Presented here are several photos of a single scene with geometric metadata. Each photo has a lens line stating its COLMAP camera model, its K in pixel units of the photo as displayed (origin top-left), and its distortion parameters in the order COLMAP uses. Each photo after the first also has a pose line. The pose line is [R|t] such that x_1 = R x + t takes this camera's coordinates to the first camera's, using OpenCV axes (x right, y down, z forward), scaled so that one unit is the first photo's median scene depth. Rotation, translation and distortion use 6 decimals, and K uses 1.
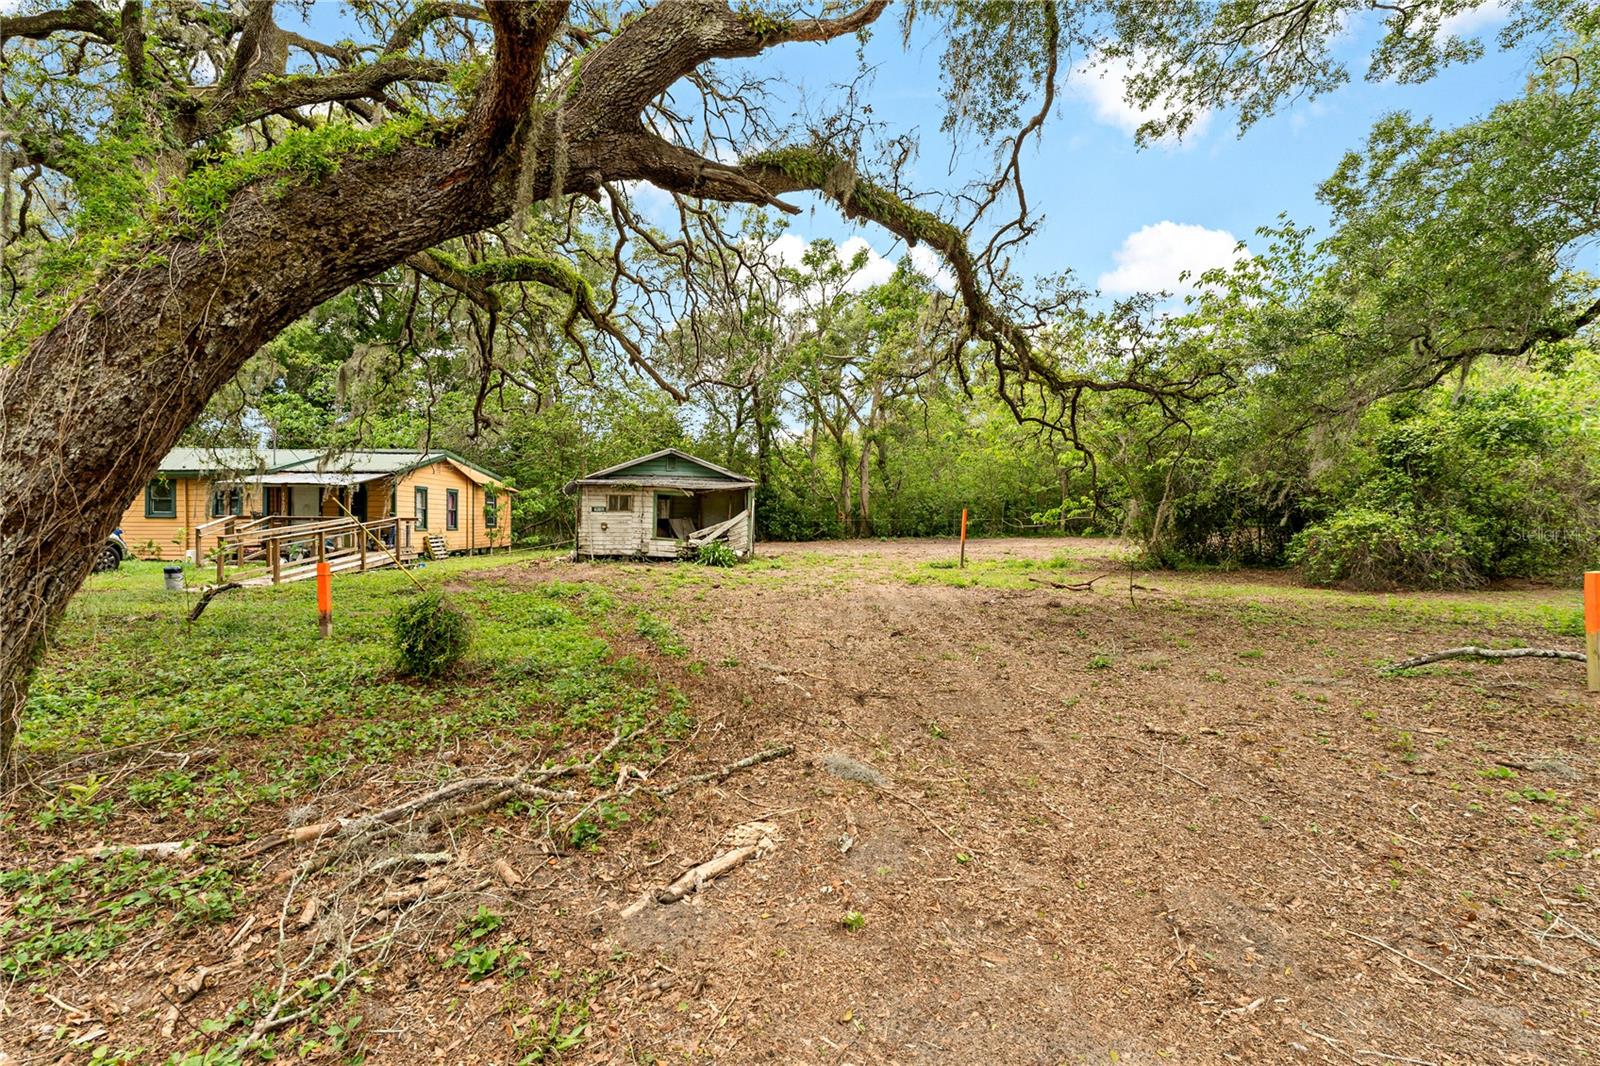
lens RADIAL K [[759.9, 0, 767.7], [0, 759.9, 528.1], [0, 0, 1]] dist [-0.003763, 0.000455]
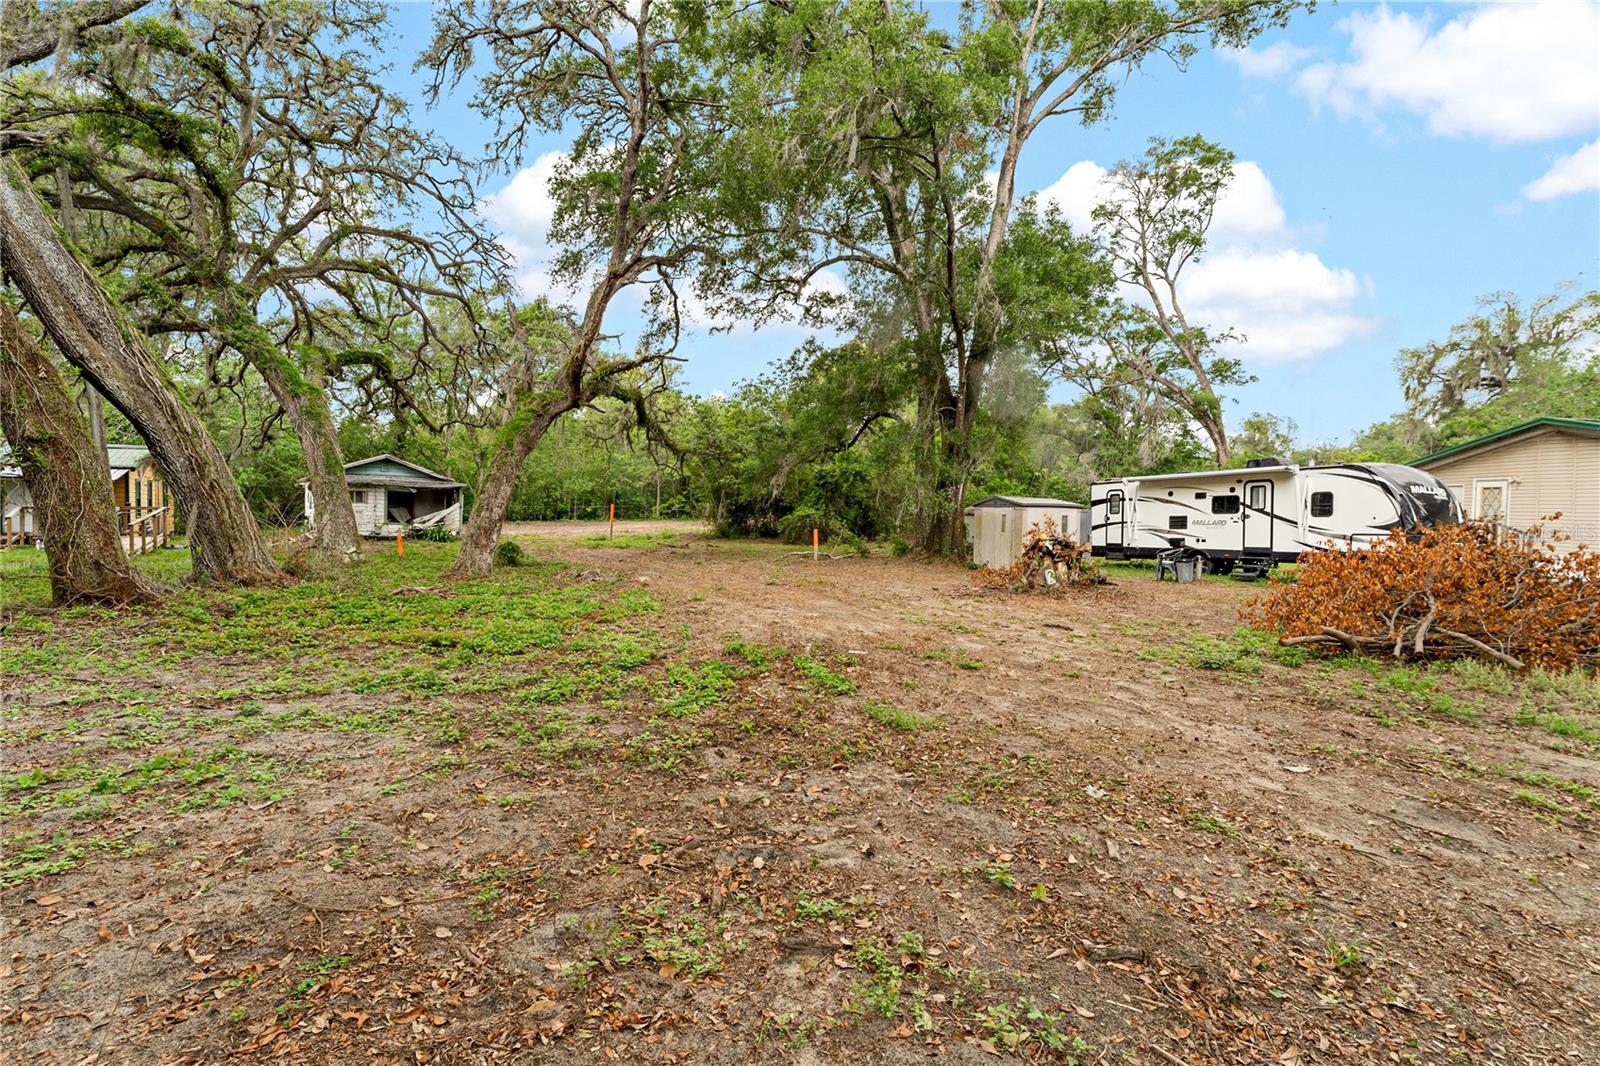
lens RADIAL K [[762.9, 0, 820.8], [0, 762.9, 522.4], [0, 0, 1]] dist [-0.002962, -0.000507]
pose [[0.827814, -0.006370, 0.560967, -0.267912], [-0.002609, 0.999881, 0.015204, -0.010273], [-0.560997, -0.014049, 0.827698, -0.557287]]
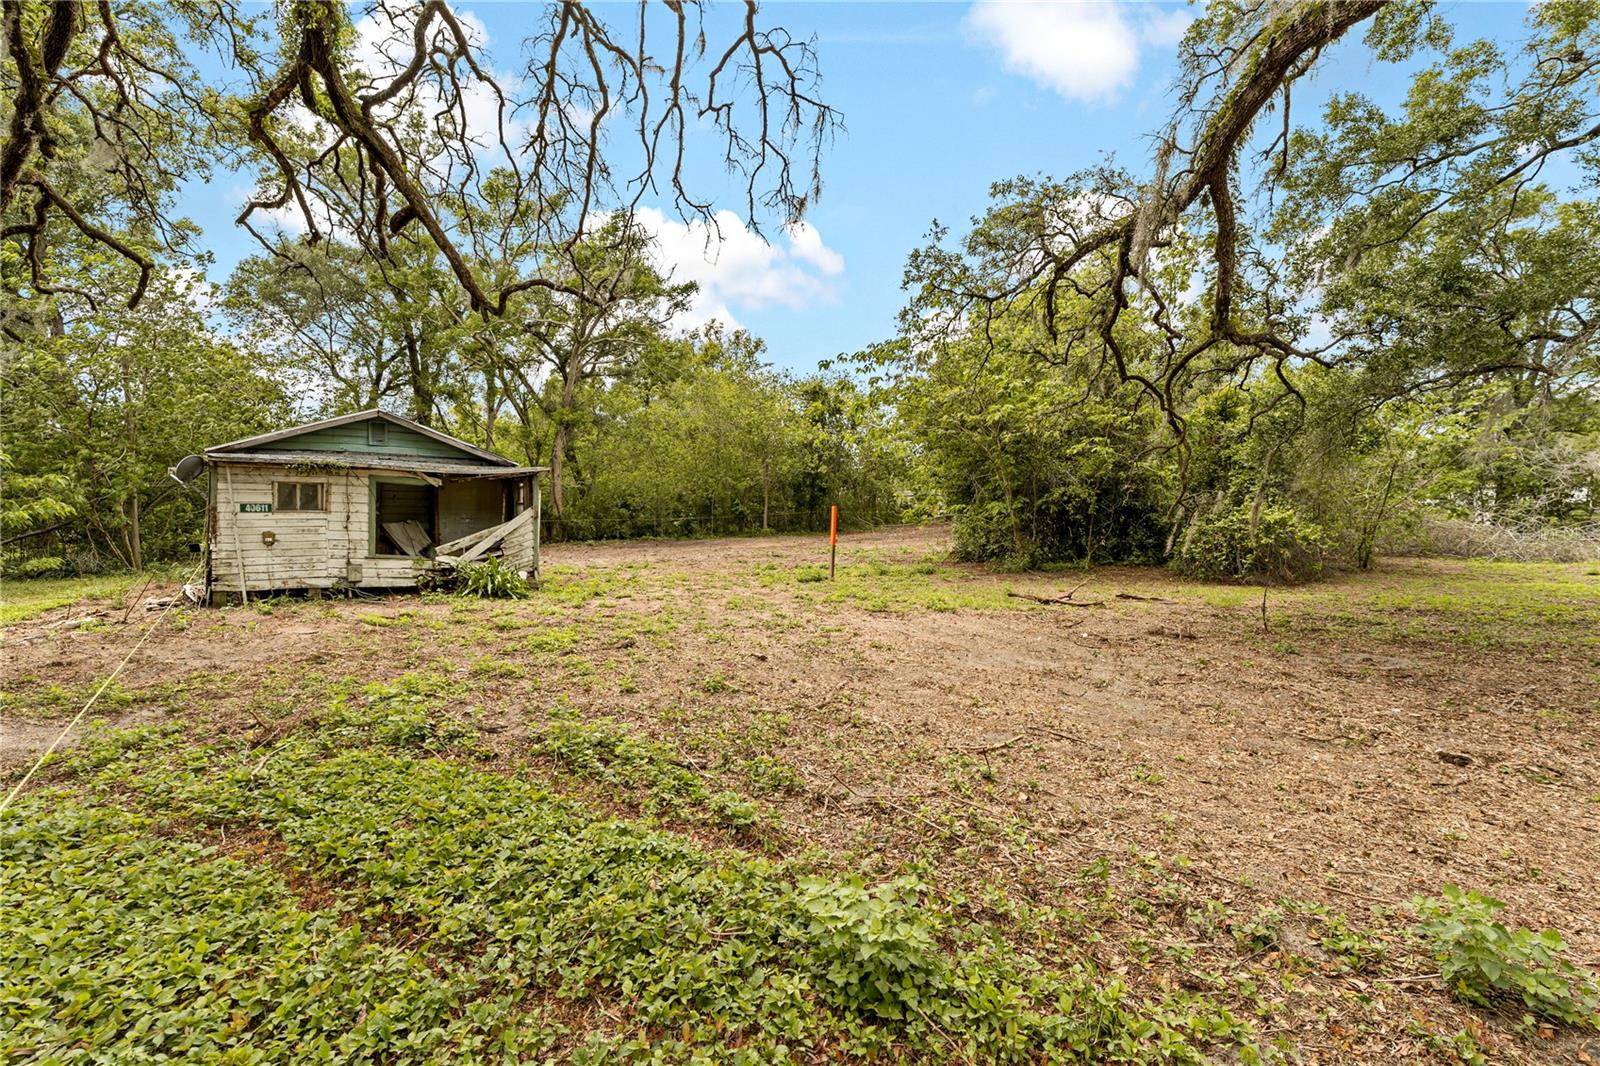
lens RADIAL K [[759.9, 0, 804.4], [0, 759.9, 520.3], [0, 0, 1]] dist [-0.003763, 0.000455]
pose [[0.855056, -0.013162, 0.518368, -0.166642], [0.017402, 0.999843, -0.003317, -0.006695], [-0.518243, 0.011857, 0.855151, 0.324406]]
